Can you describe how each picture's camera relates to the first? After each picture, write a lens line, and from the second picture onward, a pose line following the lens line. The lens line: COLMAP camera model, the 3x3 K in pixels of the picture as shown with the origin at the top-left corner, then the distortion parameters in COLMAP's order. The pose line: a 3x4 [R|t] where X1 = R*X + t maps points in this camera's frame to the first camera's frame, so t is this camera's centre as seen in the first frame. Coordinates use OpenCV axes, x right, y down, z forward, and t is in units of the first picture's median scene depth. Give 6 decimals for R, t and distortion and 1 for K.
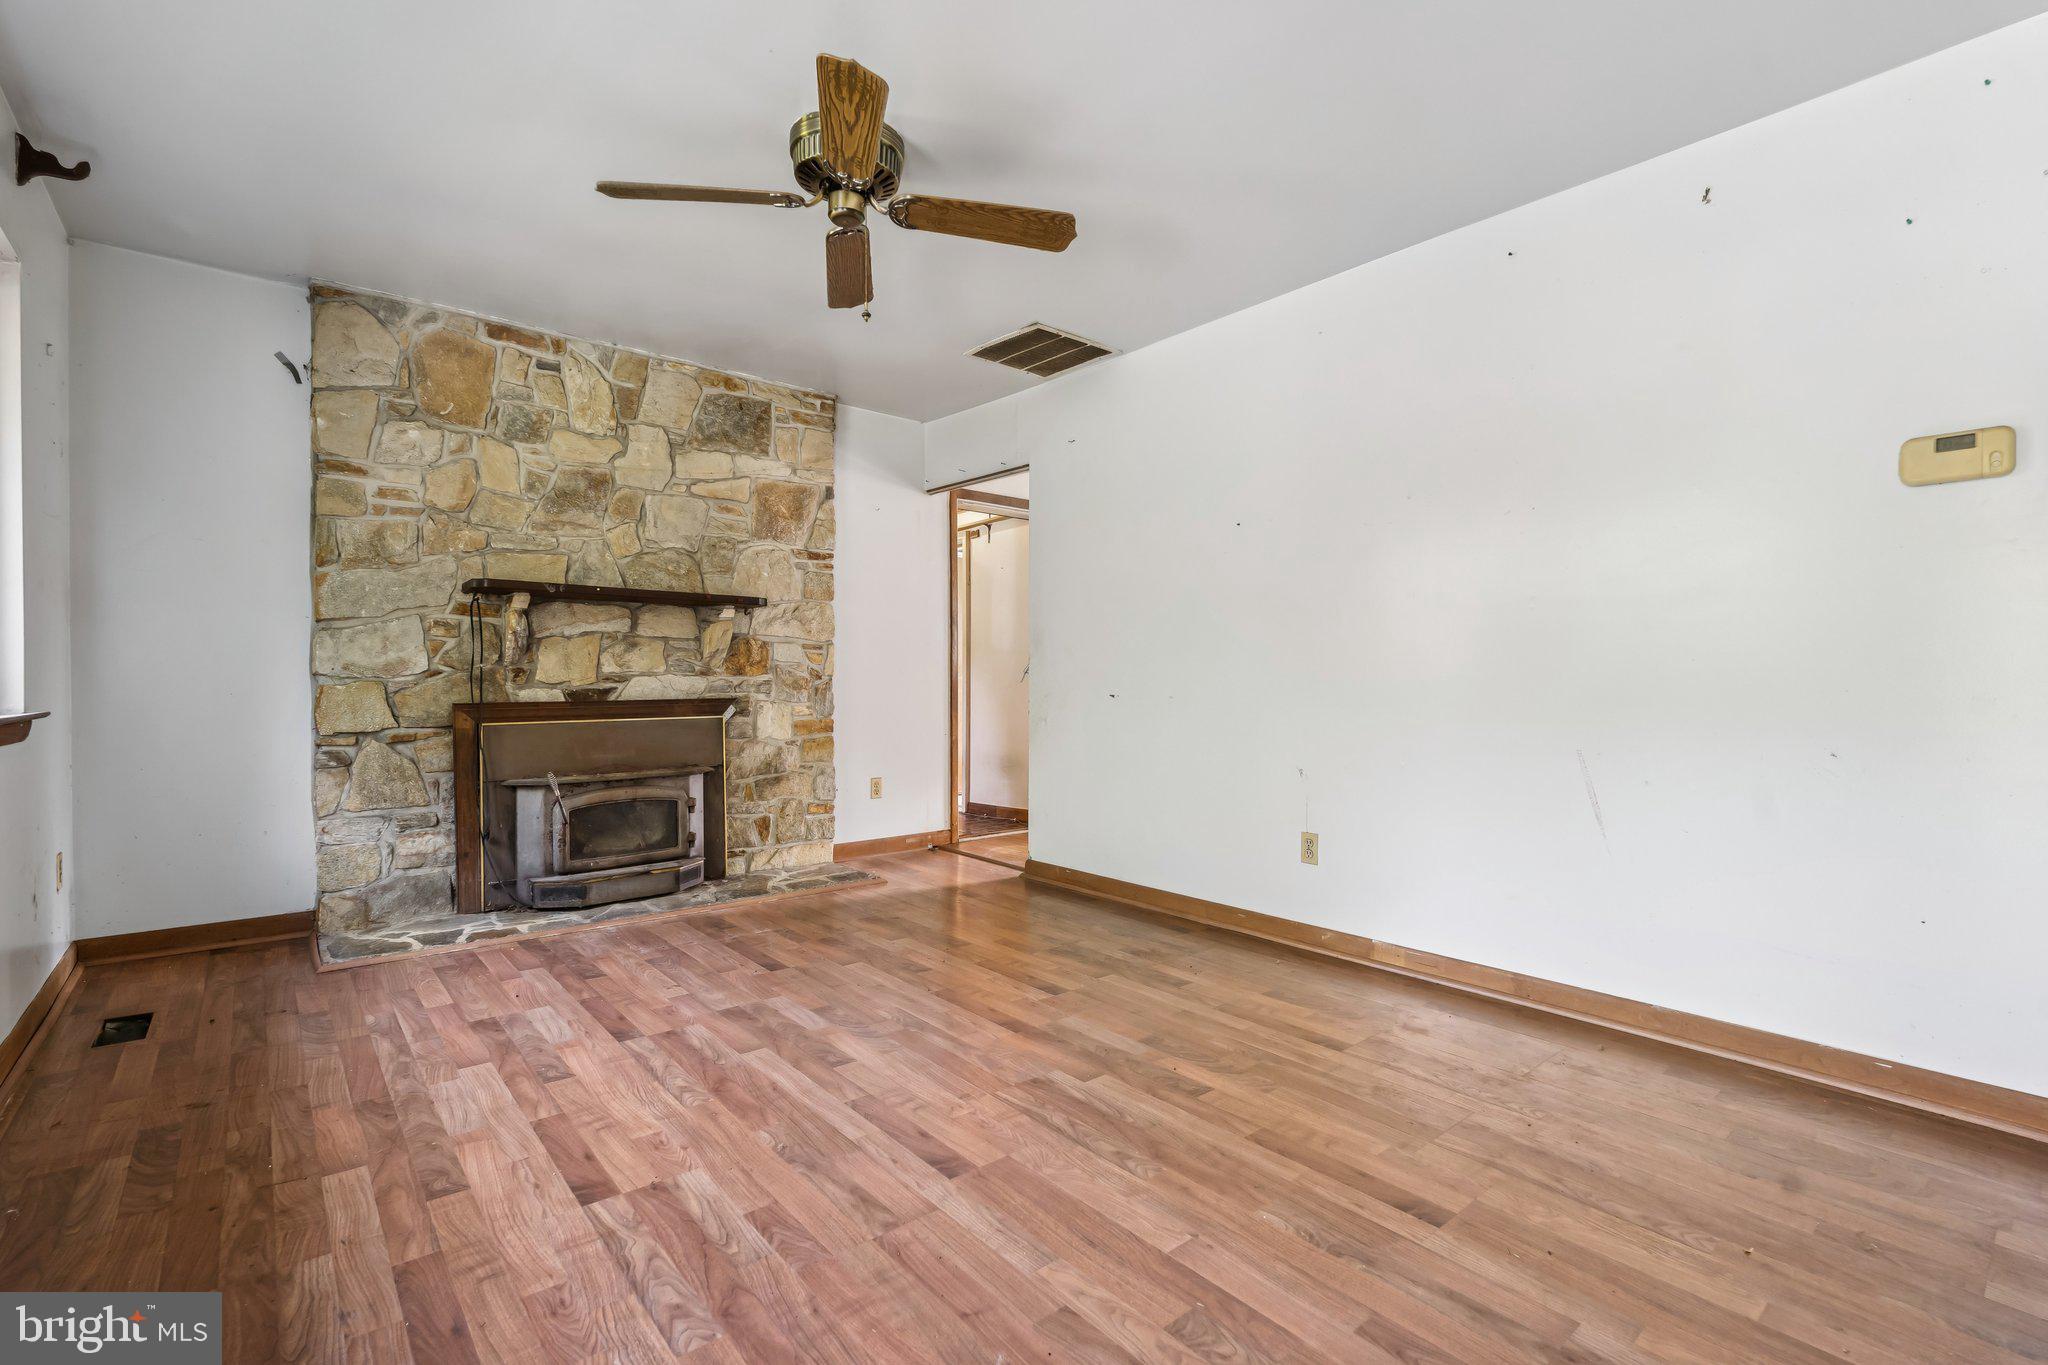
lens RADIAL K [[918.1, 0, 1009.6], [0, 918.1, 686.2], [0, 0, 1]] dist [-0.000119, 0.001370]
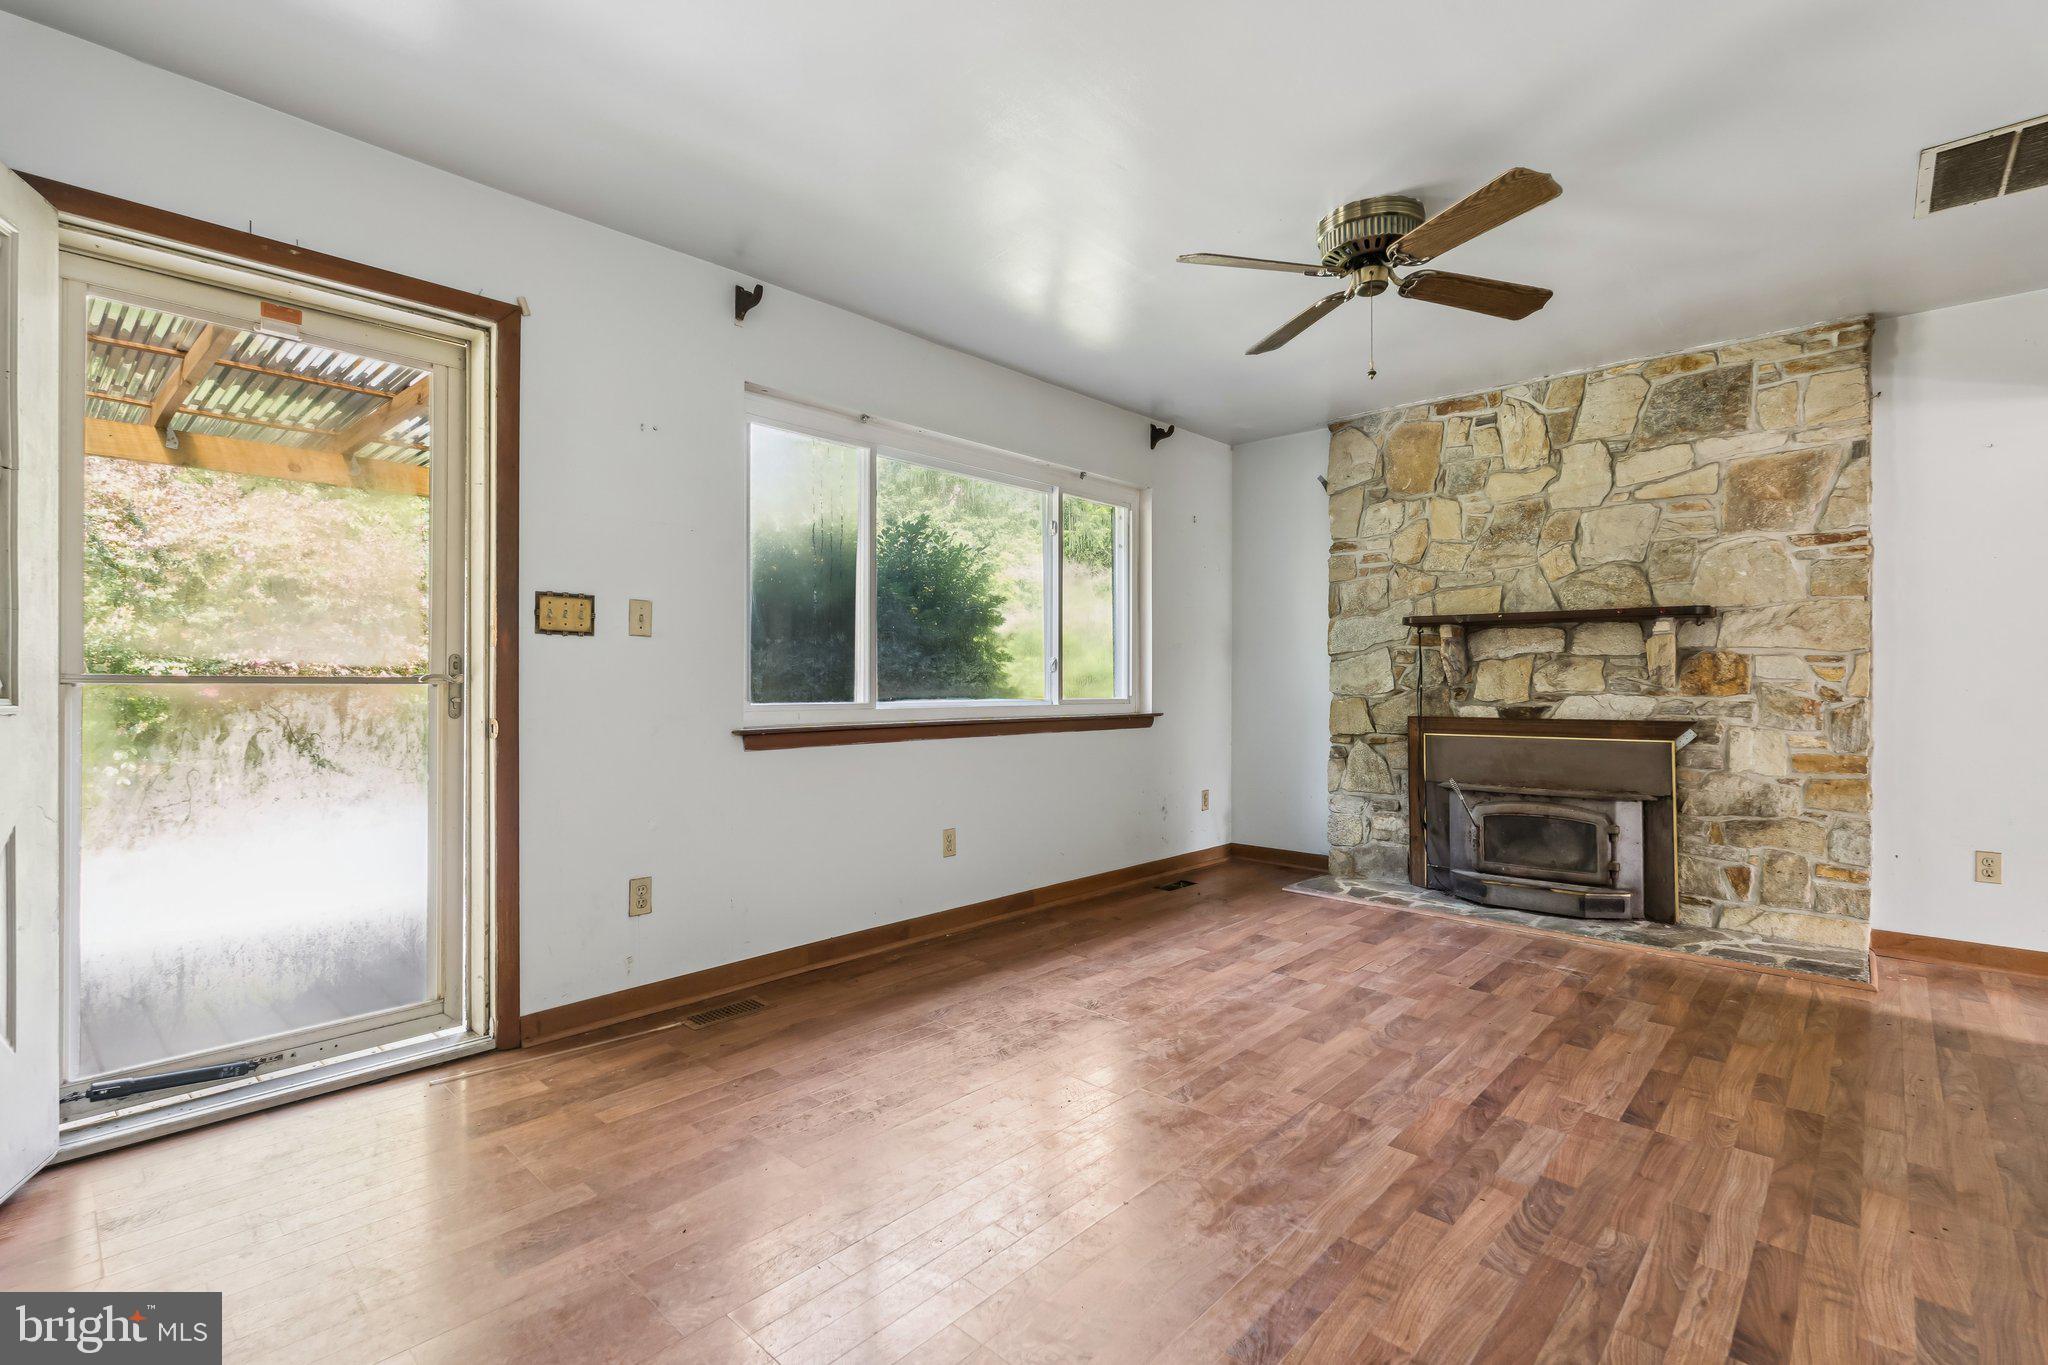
lens RADIAL K [[918.1, 0, 1007.8], [0, 918.1, 675.7], [0, 0, 1]] dist [-0.000119, 0.001370]
pose [[0.125667, -0.006954, -0.992048, 0.562576], [-0.006164, 0.999951, -0.007790, -0.023006], [0.992053, 0.007094, 0.125618, 0.286409]]
